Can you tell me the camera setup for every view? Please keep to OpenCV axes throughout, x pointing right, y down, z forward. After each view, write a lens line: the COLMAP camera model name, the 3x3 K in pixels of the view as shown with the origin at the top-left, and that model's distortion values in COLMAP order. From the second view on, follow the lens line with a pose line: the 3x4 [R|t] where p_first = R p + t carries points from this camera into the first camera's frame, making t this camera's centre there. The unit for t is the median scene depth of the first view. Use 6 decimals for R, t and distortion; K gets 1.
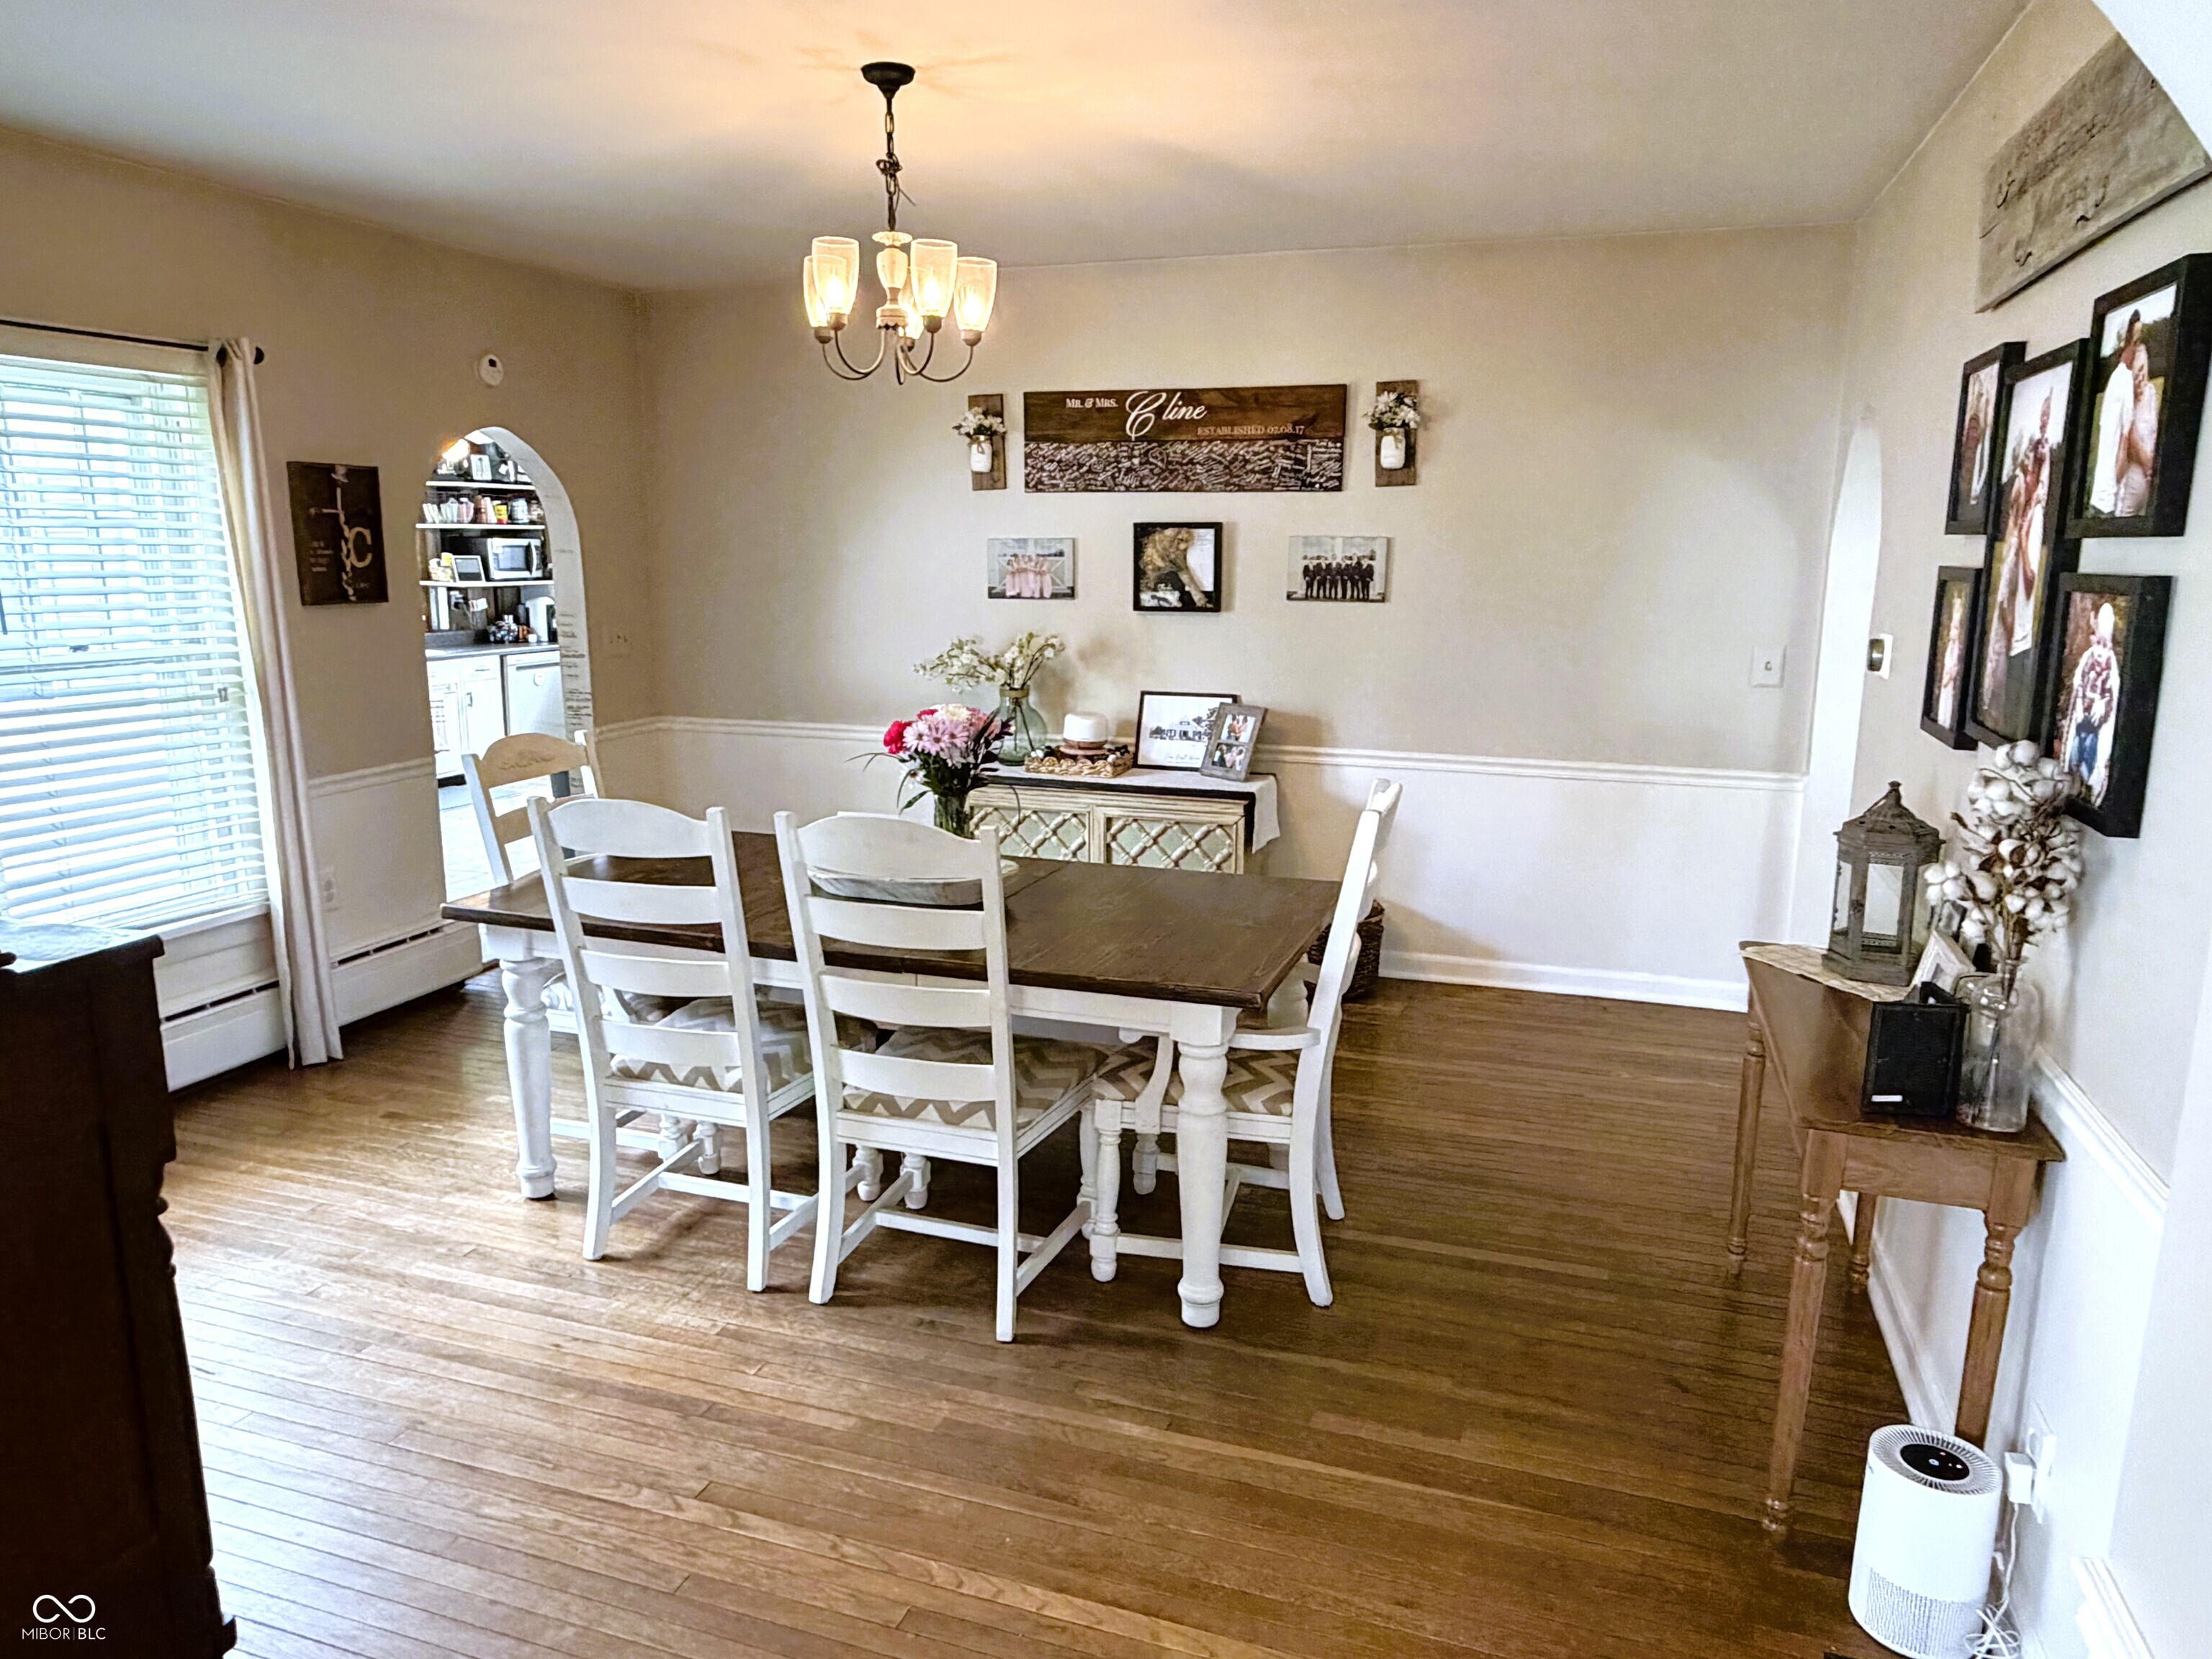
lens RADIAL K [[1443.5, 0, 1106.0], [0, 1443.5, 829.5], [0, 0, 1]] dist [0.007144, -0.001743]
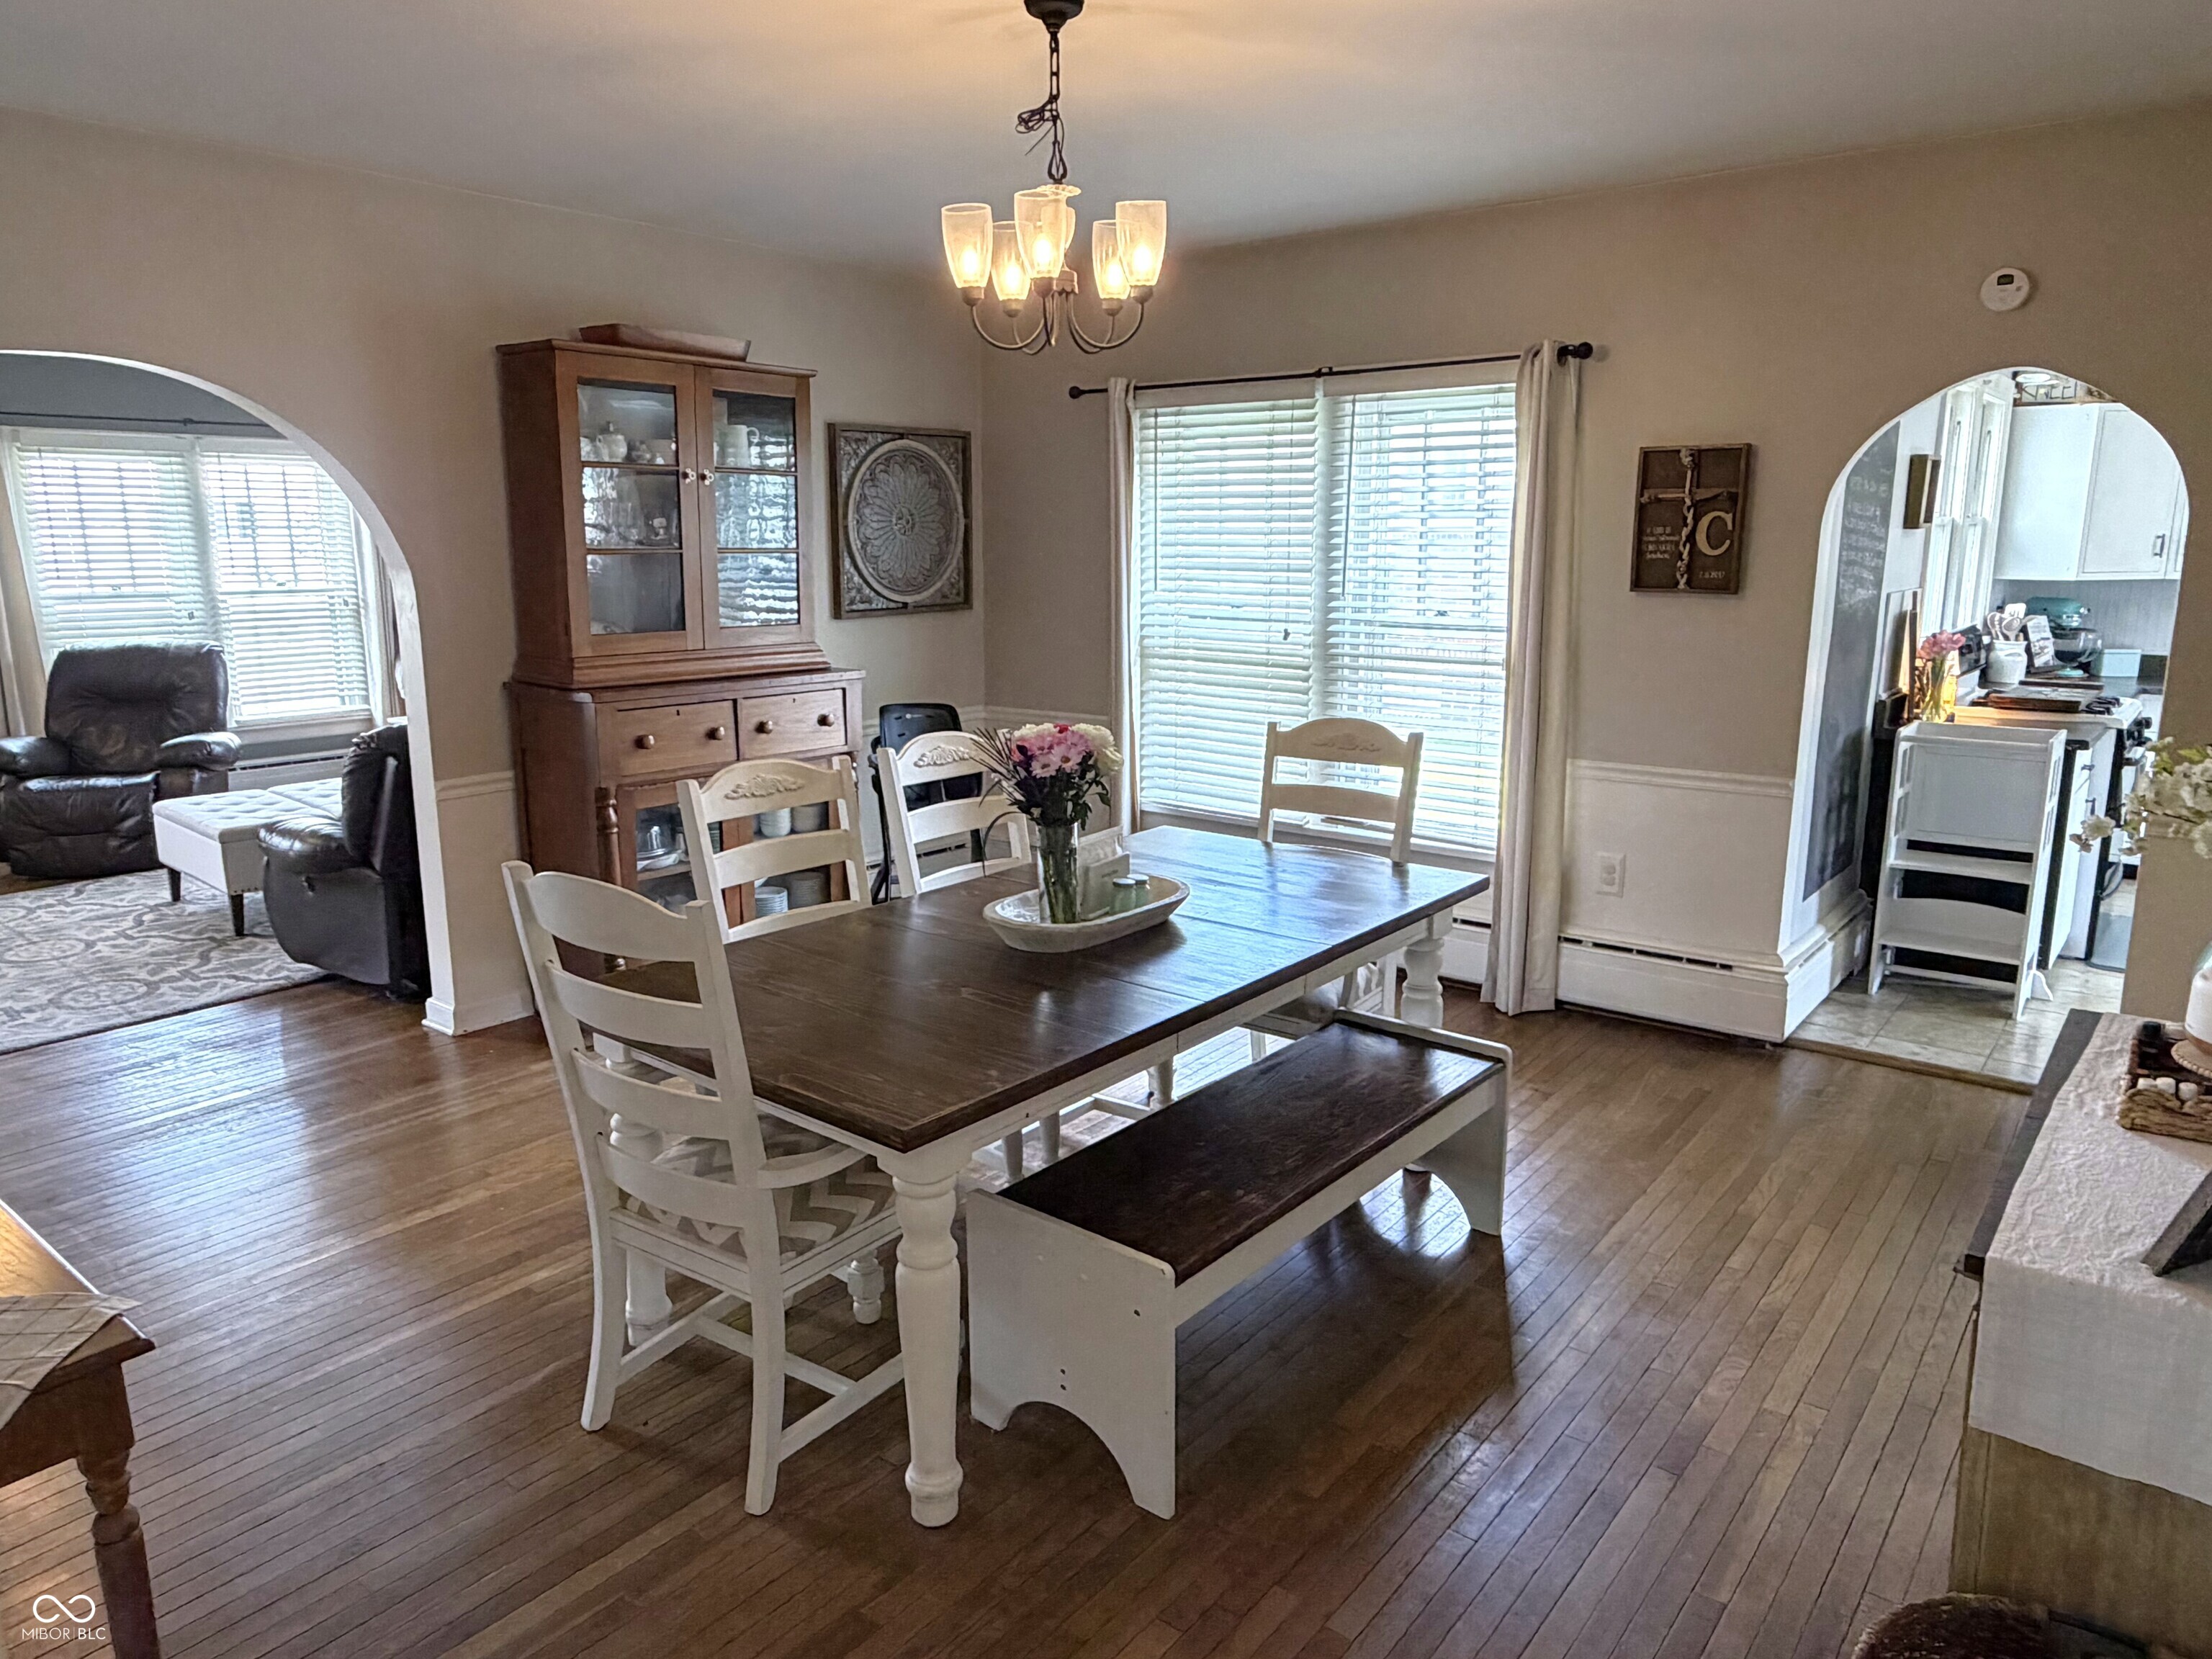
lens RADIAL K [[1437.3, 0, 1084.2], [0, 1437.3, 822.3], [0, 0, 1]] dist [0.004815, -0.000766]
pose [[-0.349049, 0.187999, -0.918053, 0.451029], [-0.175947, 0.949099, 0.261253, -0.169393], [0.920439, 0.252719, -0.298205, 0.848877]]
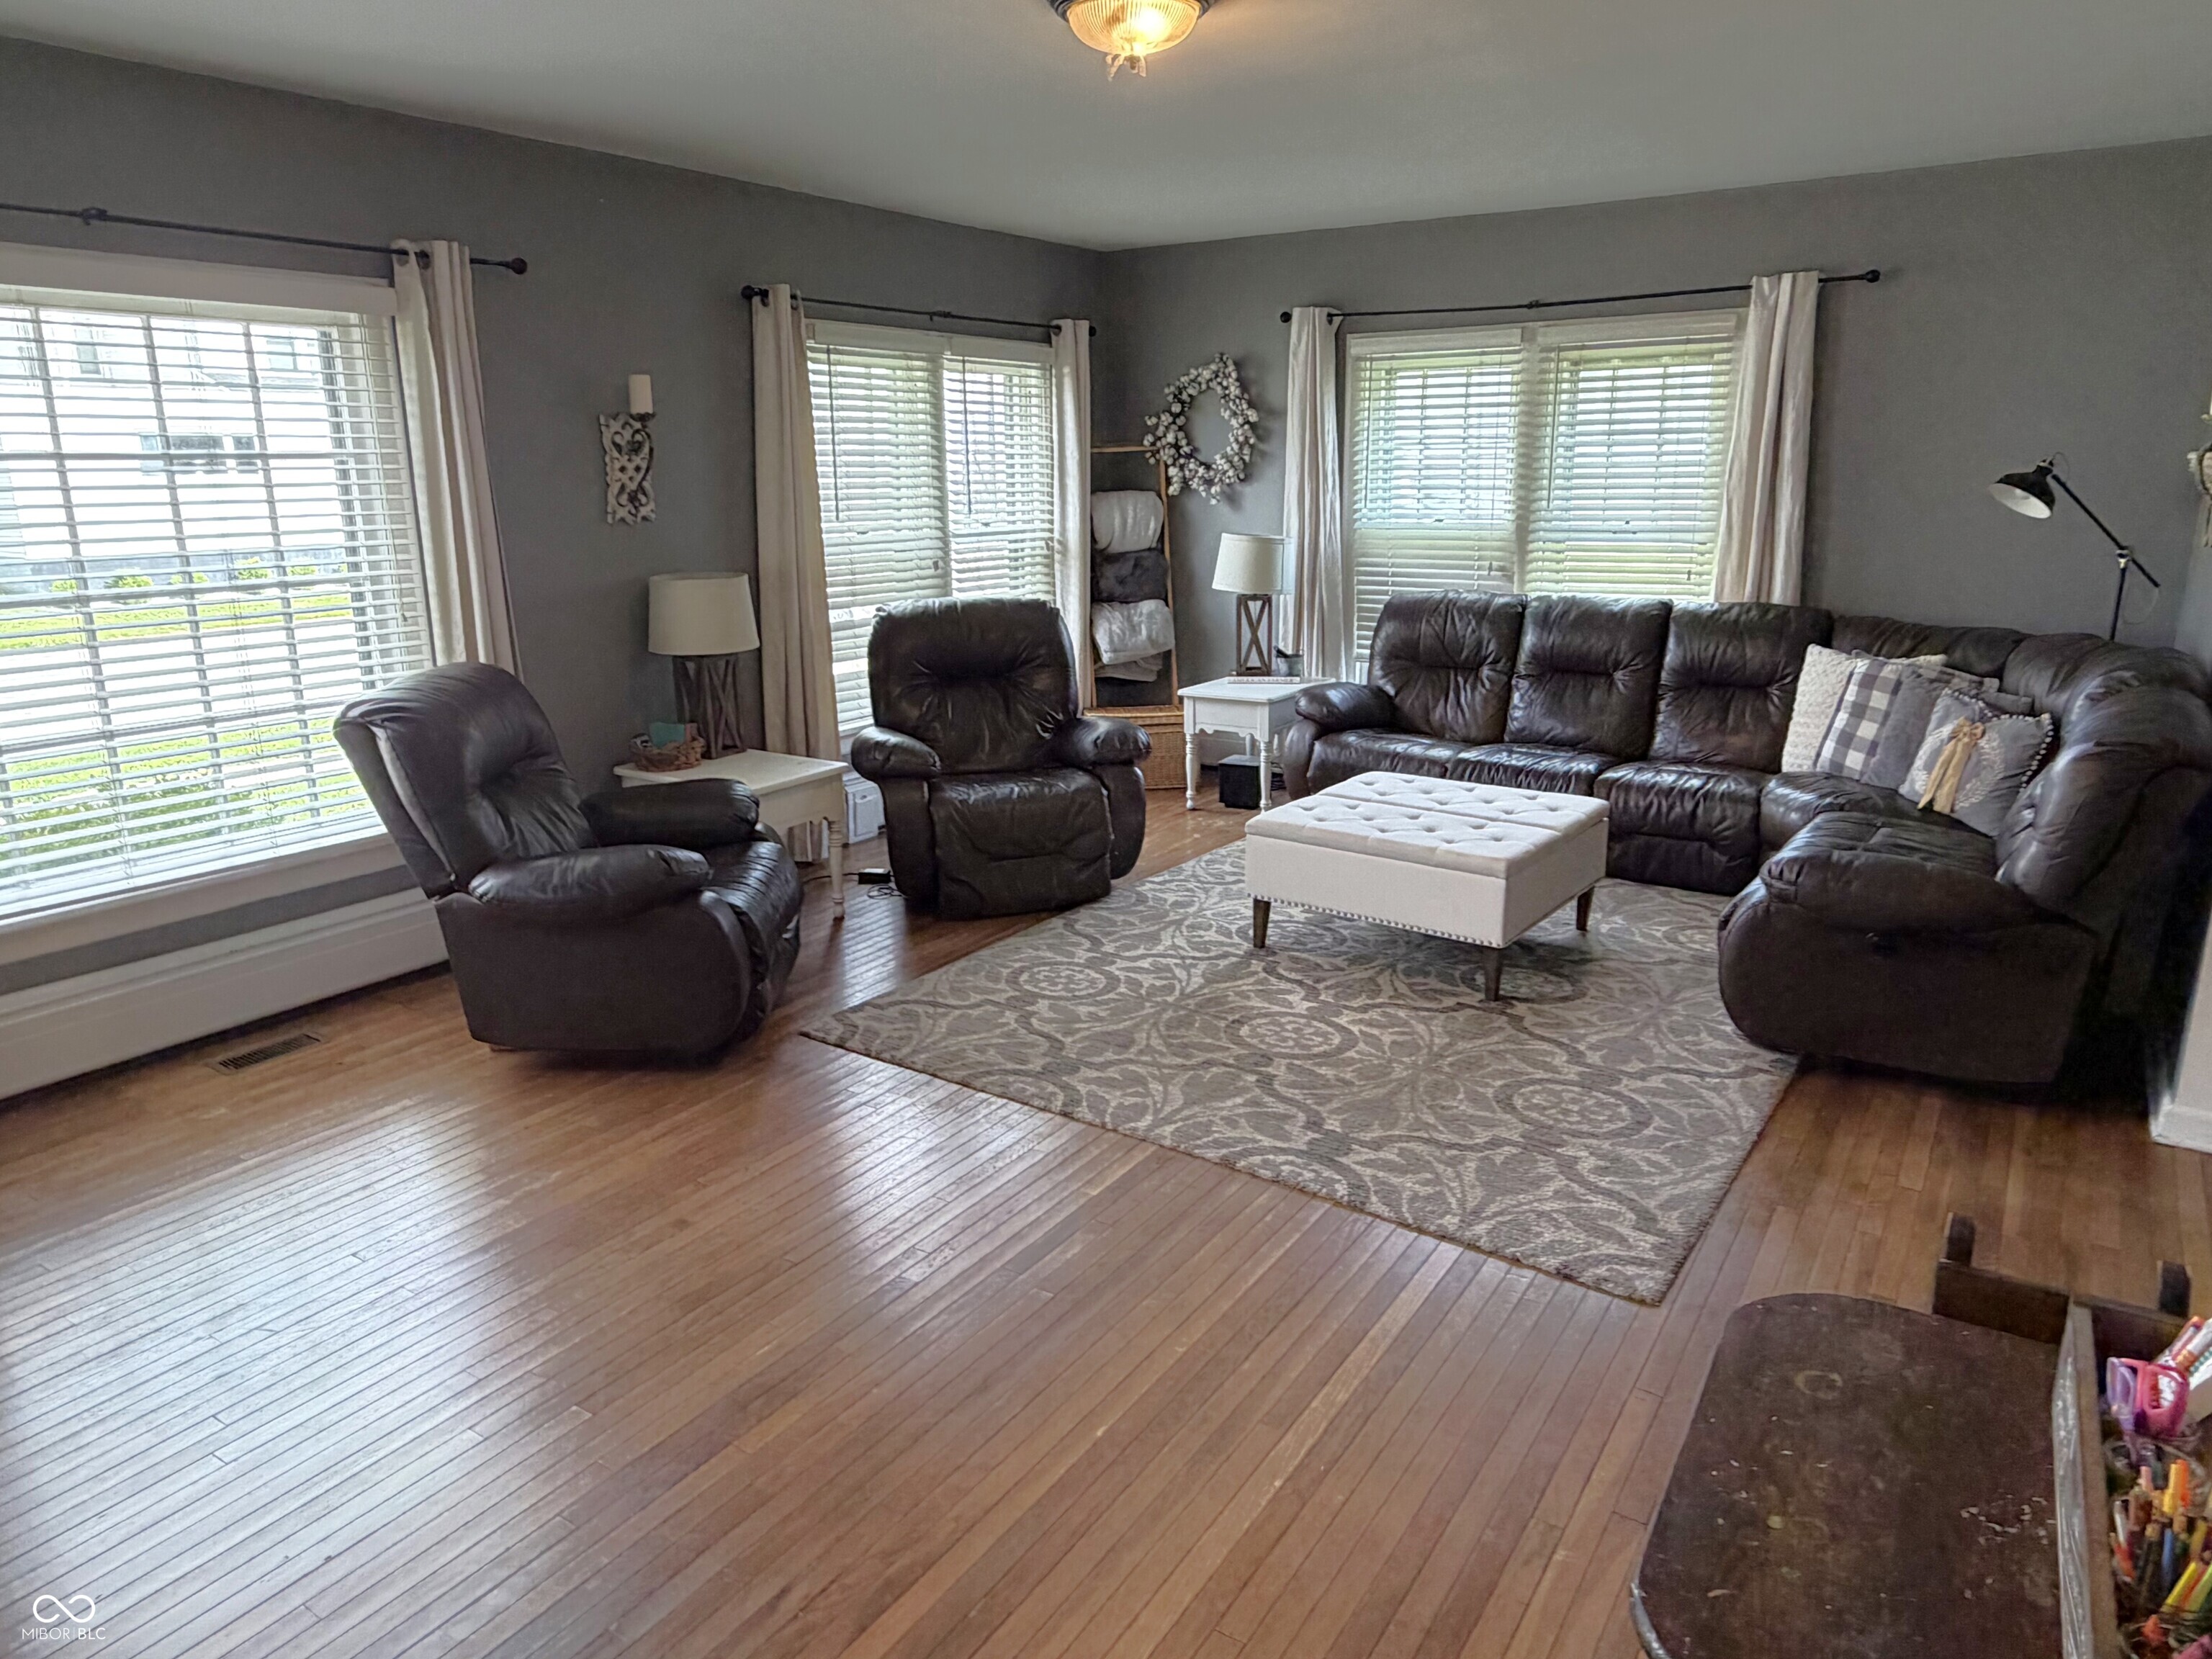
lens RADIAL K [[1443.5, 0, 1106.0], [0, 1443.5, 829.5], [0, 0, 1]] dist [0.007144, -0.001743]
pose [[-0.248021, 0.242710, -0.937858, 0.485285], [-0.177140, 0.940422, 0.290219, 0.022724], [0.952422, 0.238112, -0.190251, -0.130704]]
